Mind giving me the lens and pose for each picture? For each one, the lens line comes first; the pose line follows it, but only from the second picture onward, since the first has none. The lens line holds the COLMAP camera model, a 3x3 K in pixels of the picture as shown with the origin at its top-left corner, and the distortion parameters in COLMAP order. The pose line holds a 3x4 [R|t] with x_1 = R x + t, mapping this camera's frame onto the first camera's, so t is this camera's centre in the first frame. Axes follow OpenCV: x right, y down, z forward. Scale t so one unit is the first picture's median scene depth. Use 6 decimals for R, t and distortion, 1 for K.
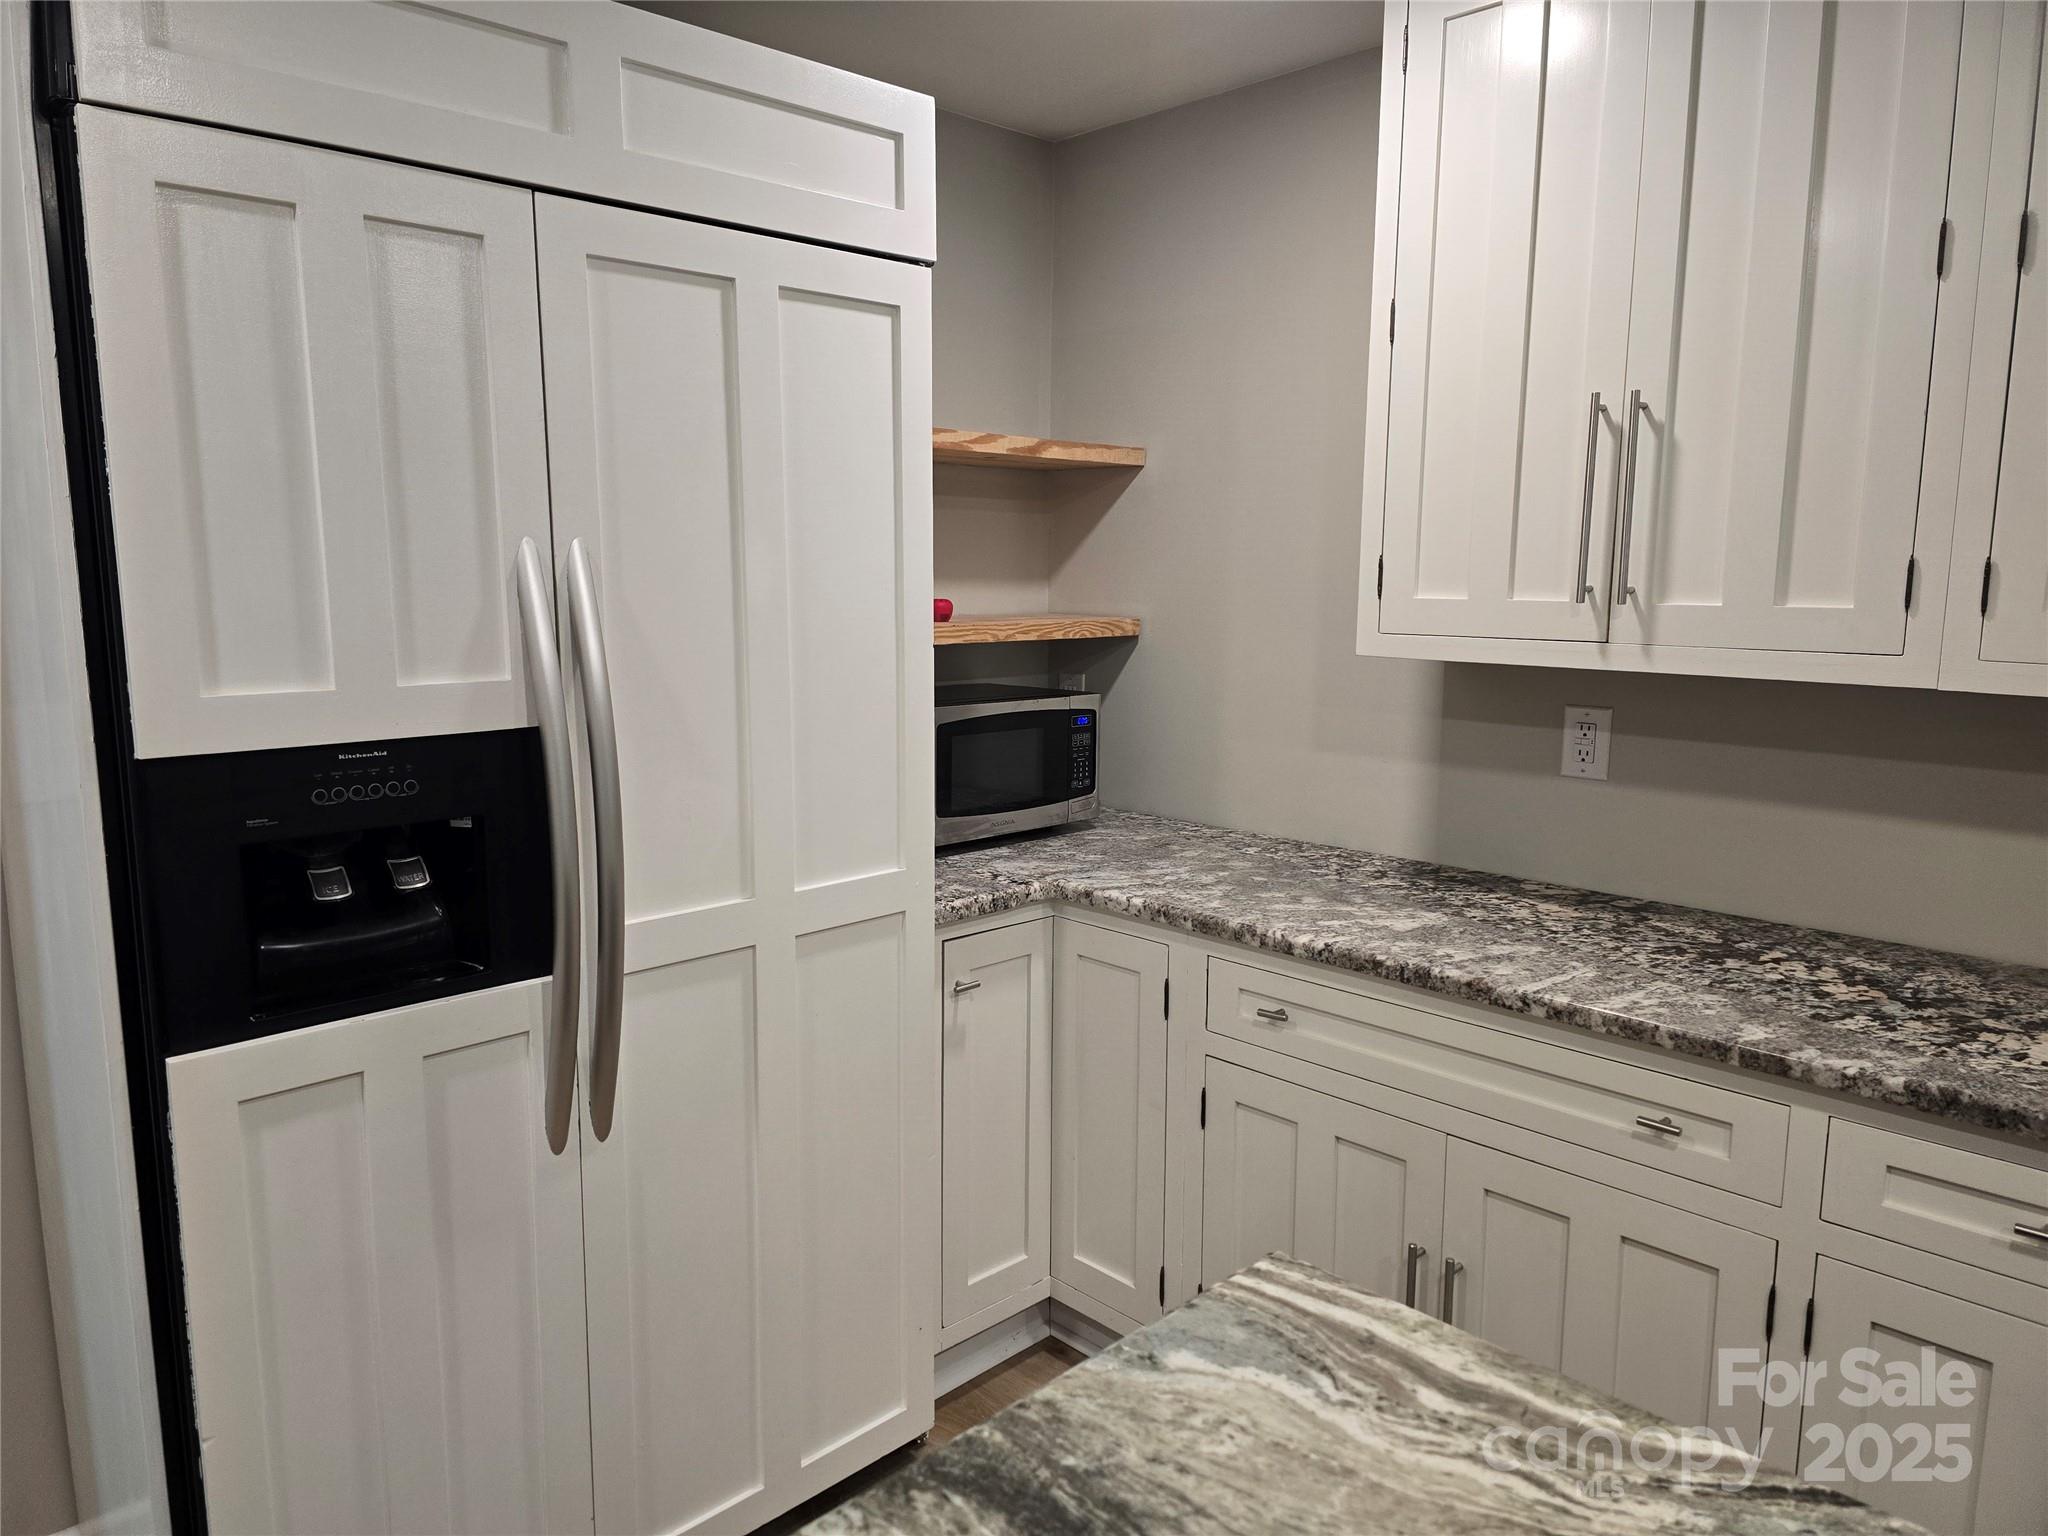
lens RADIAL K [[1375.1, 0, 978.5], [0, 1375.1, 769.8], [0, 0, 1]] dist [0.041764, -0.047574]
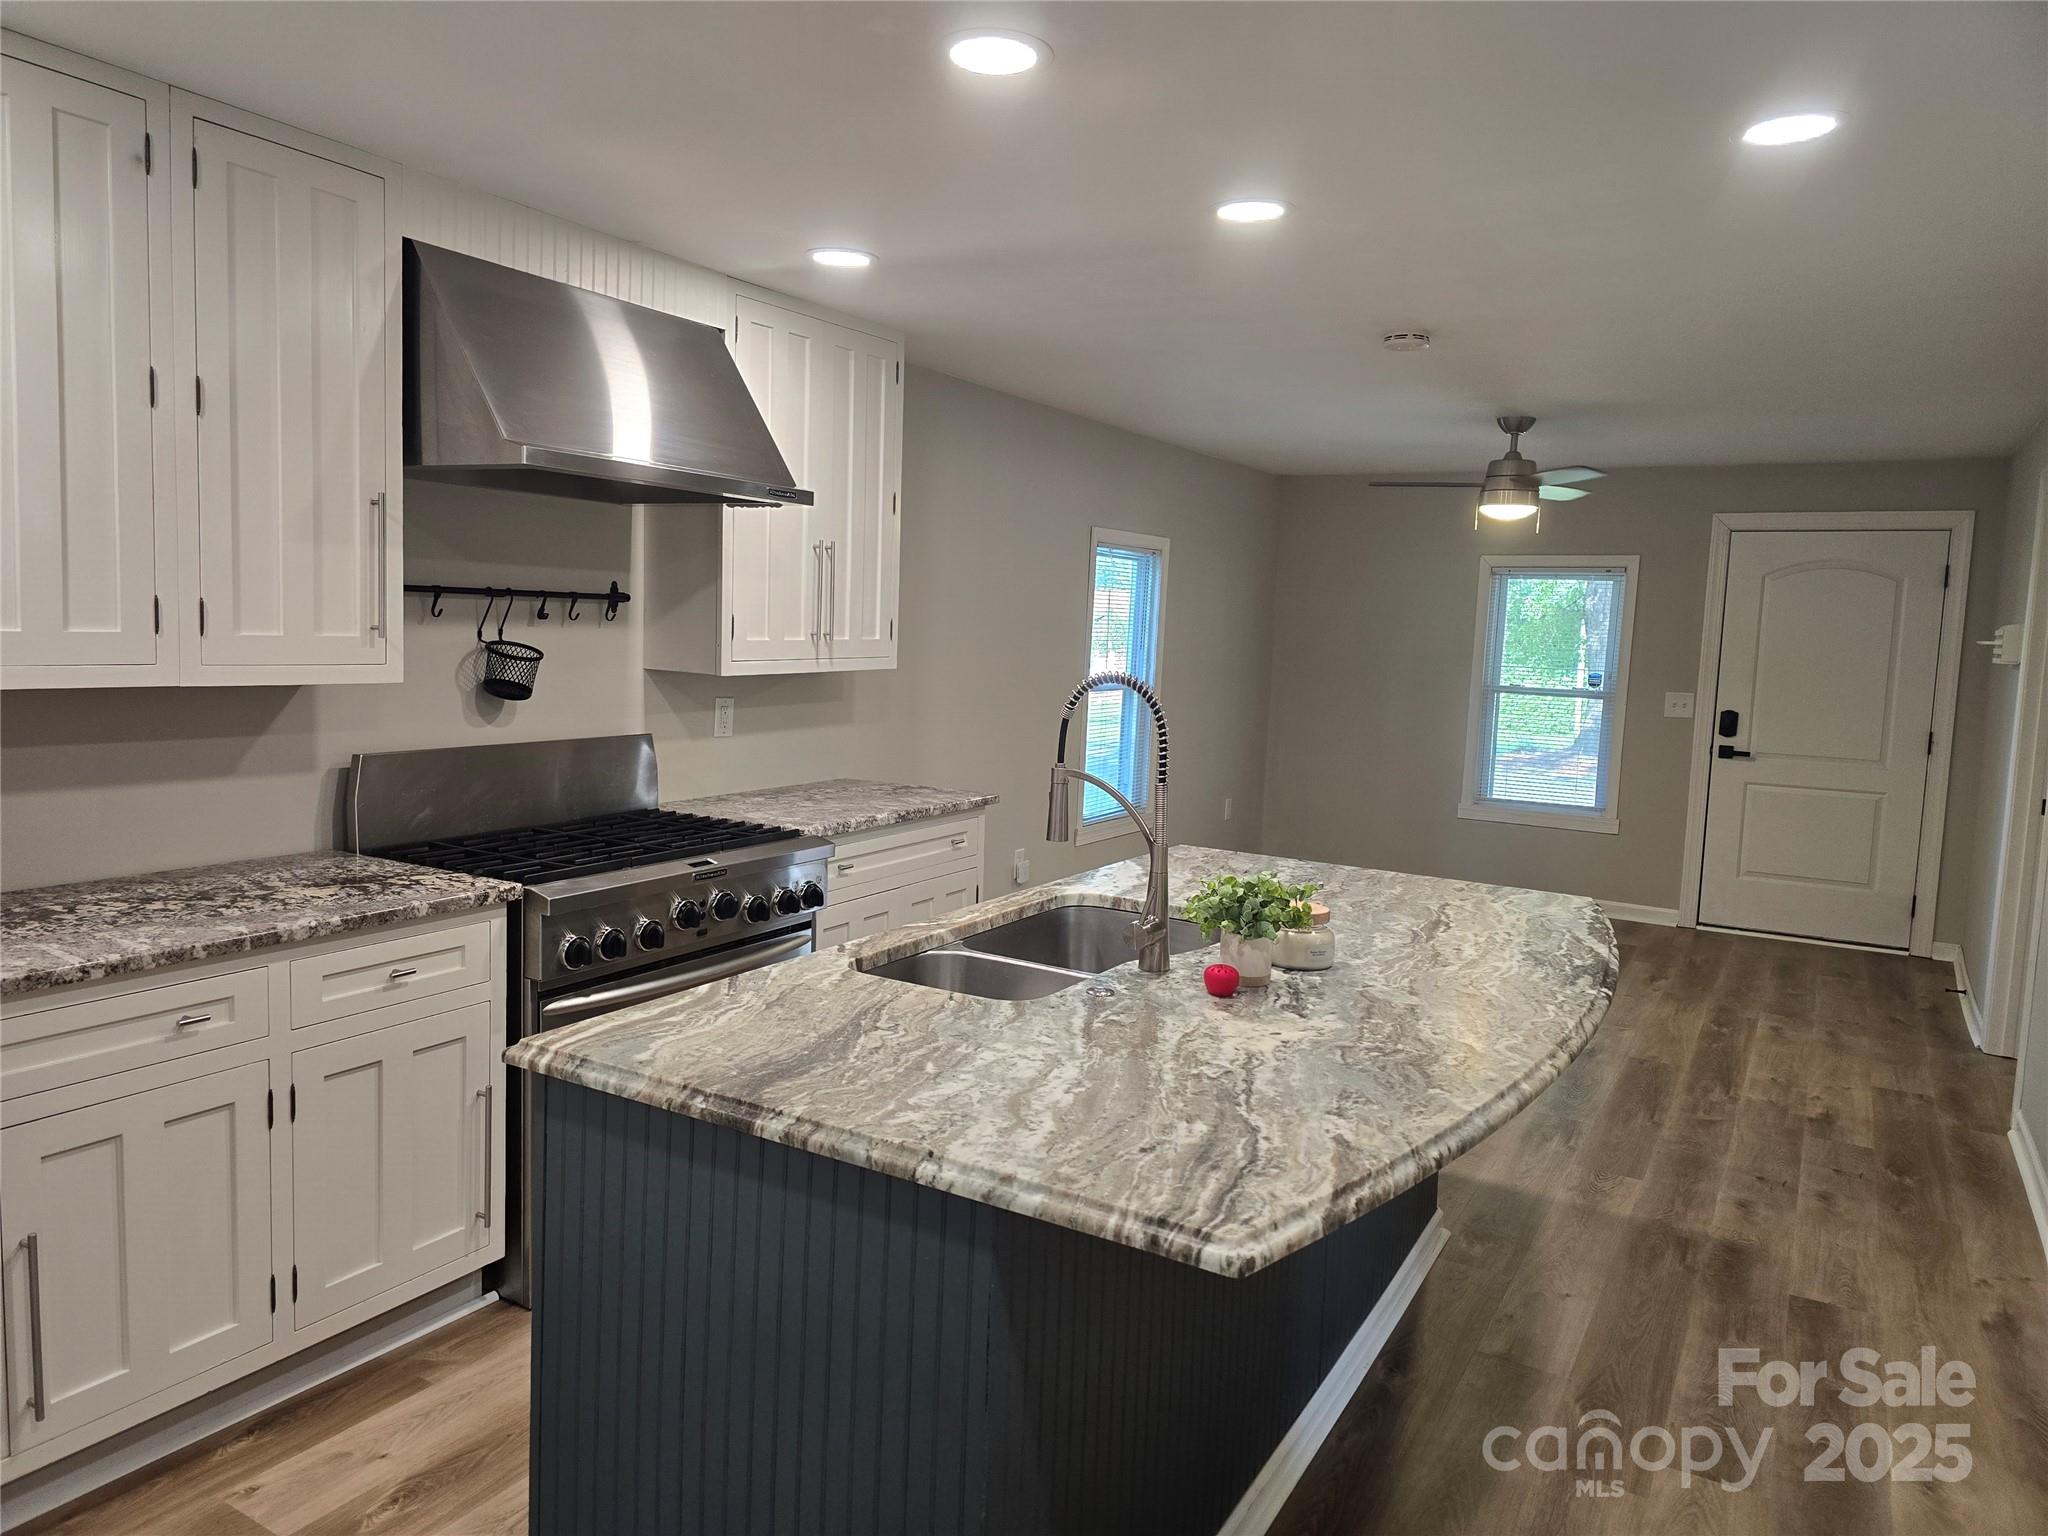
lens RADIAL K [[1394.8, 0, 1024.0], [0, 1394.8, 768.0], [0, 0, 1]] dist [0.077372, -0.074265]
pose [[-0.277001, -0.115733, 0.953874, -0.933870], [0.107530, 0.982750, 0.150463, -0.095859], [-0.954834, 0.144249, -0.259778, 0.509373]]
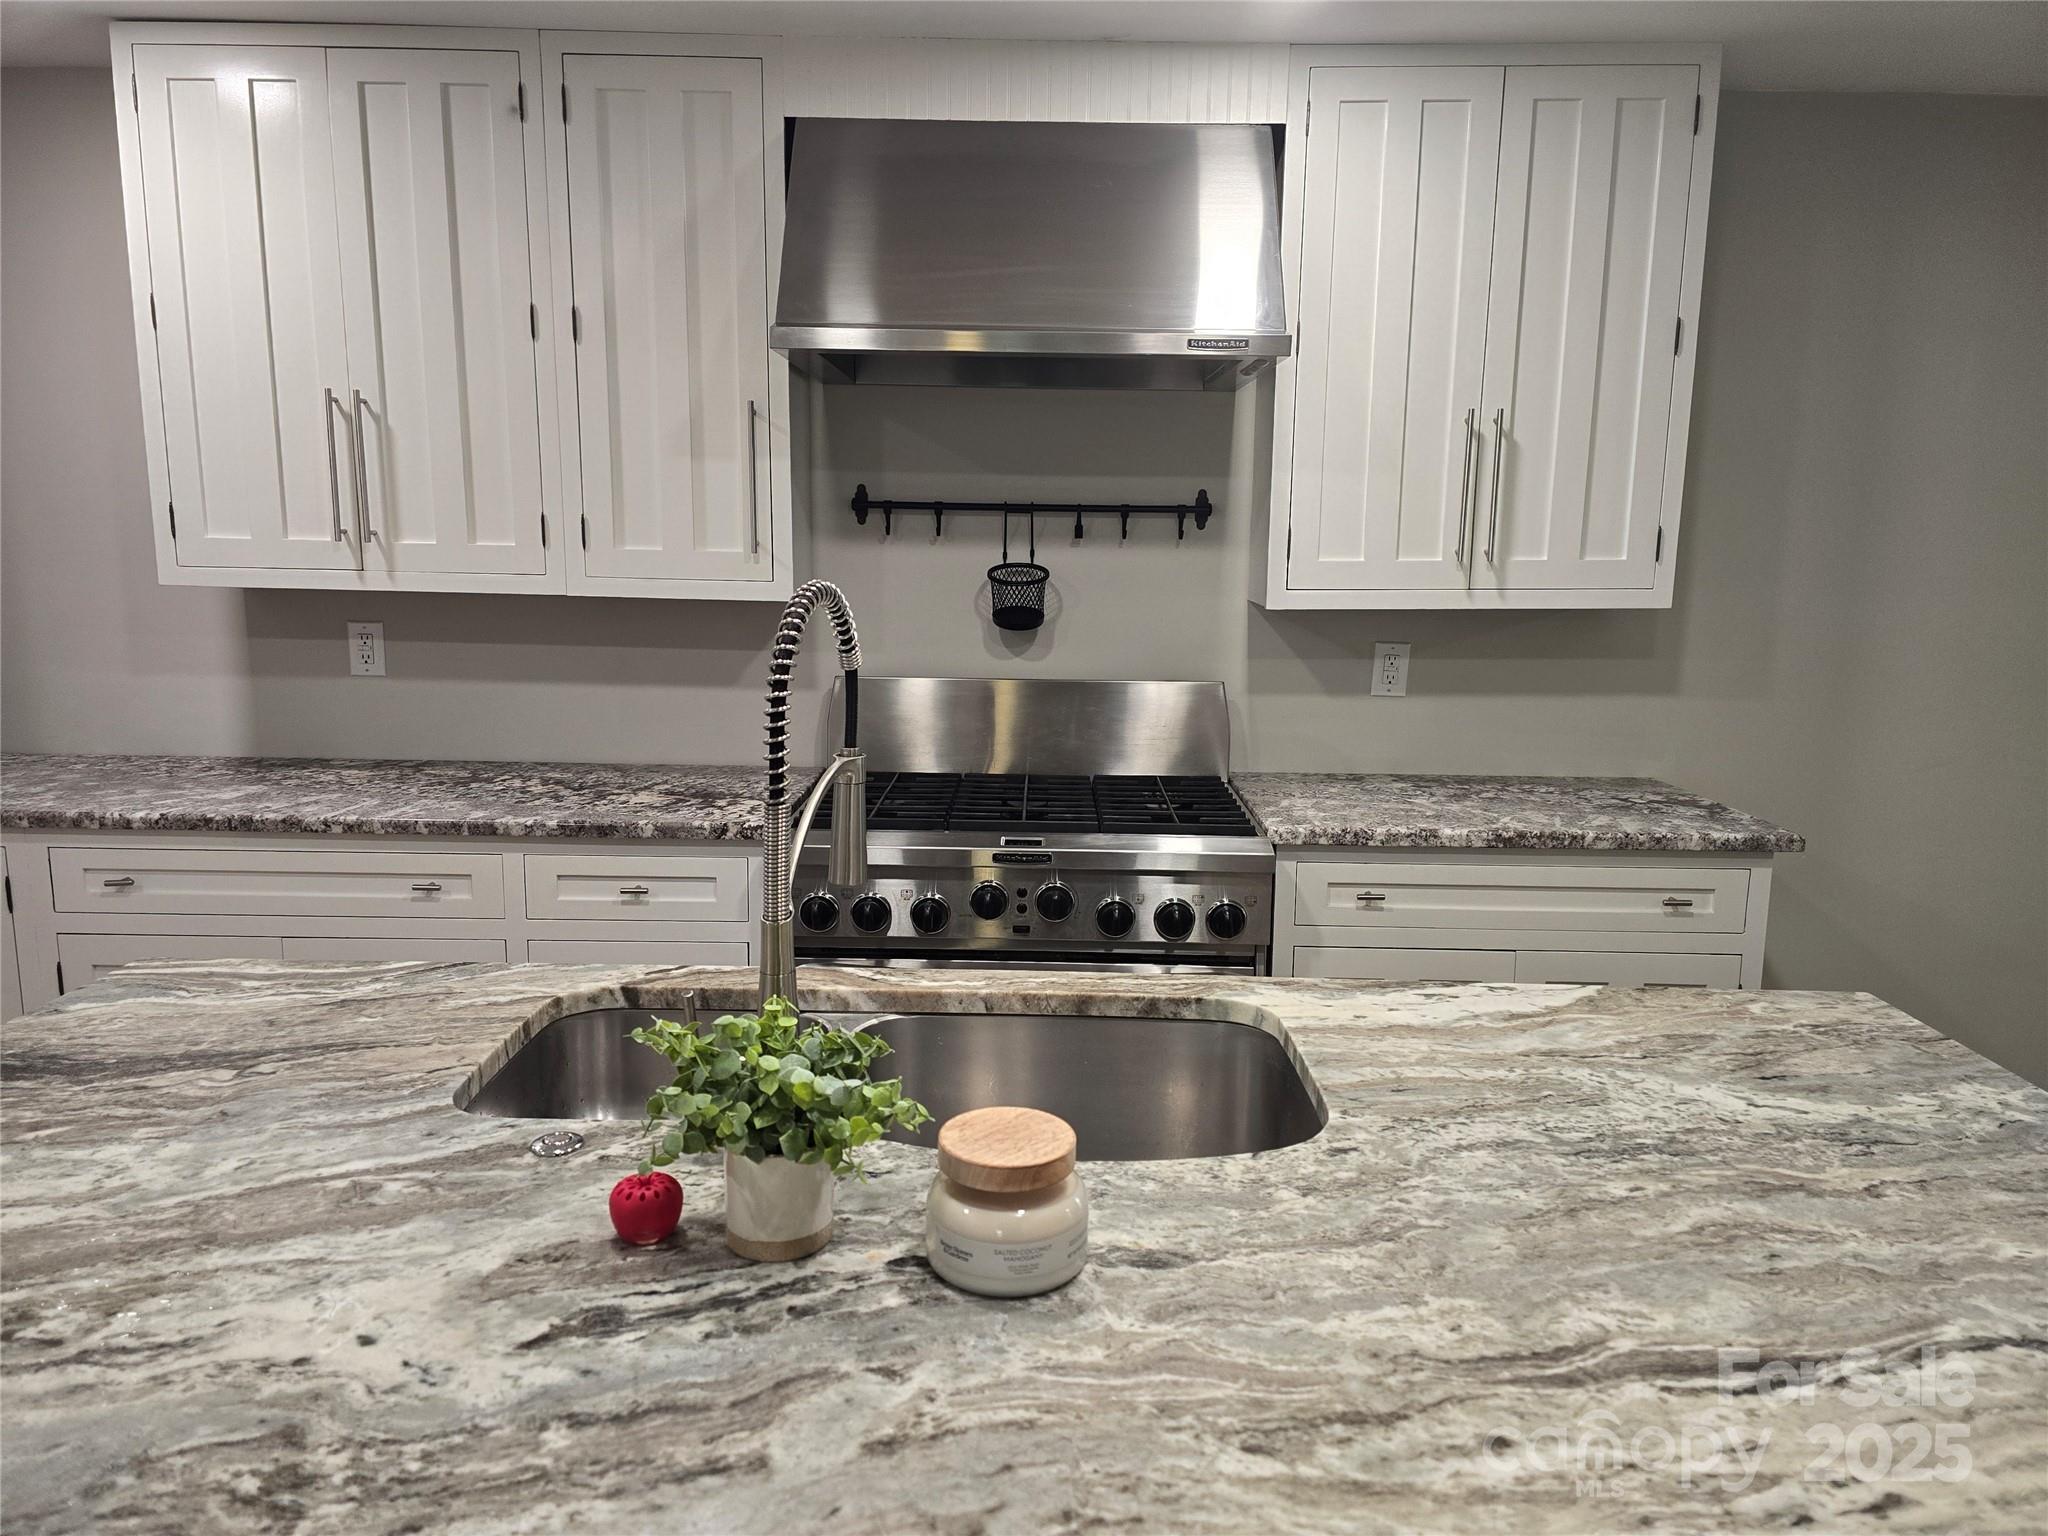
lens RADIAL K [[1394.8, 0, 1024.0], [0, 1394.8, 768.0], [0, 0, 1]] dist [0.077372, -0.074265]
pose [[0.695628, -0.113062, 0.709449, -0.123239], [0.092990, 0.993401, 0.067136, 0.077372], [-0.712358, 0.019270, 0.701552, -0.503585]]
